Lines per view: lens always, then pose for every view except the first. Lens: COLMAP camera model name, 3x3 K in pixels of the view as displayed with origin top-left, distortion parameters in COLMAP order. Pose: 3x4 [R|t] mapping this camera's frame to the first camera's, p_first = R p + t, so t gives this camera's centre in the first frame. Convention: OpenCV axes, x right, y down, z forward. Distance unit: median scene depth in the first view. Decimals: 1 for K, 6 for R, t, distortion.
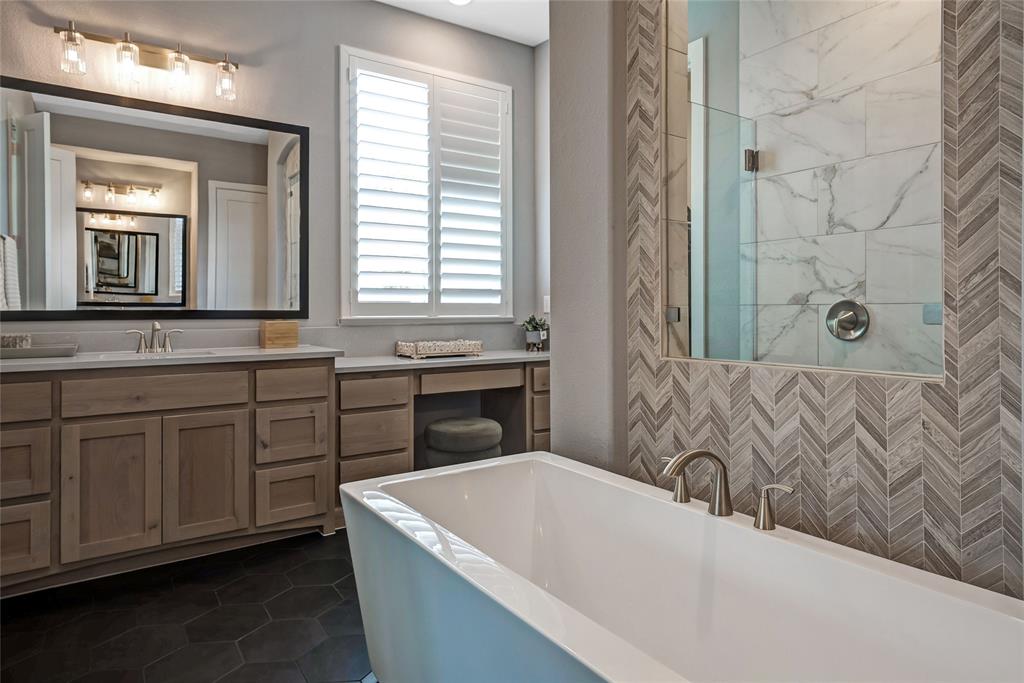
lens RADIAL K [[603.1, 0, 511.8], [0, 603.1, 314.9], [0, 0, 1]] dist [0.001735, 0.001630]
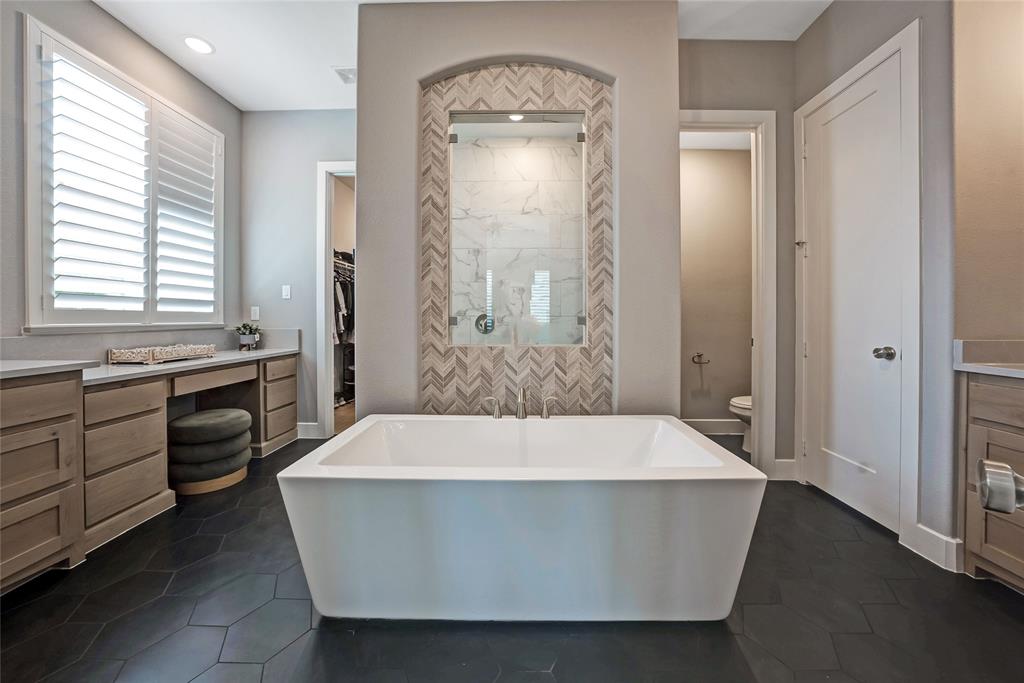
lens RADIAL K [[355.2, 0, 515.1], [0, 355.2, 322.4], [0, 0, 1]] dist [-0.035343, 0.005941]
pose [[0.571878, -0.005436, 0.820321, -0.314712], [0.002926, 0.999985, 0.004587, -0.000676], [-0.820334, -0.000223, 0.571885, 0.157127]]
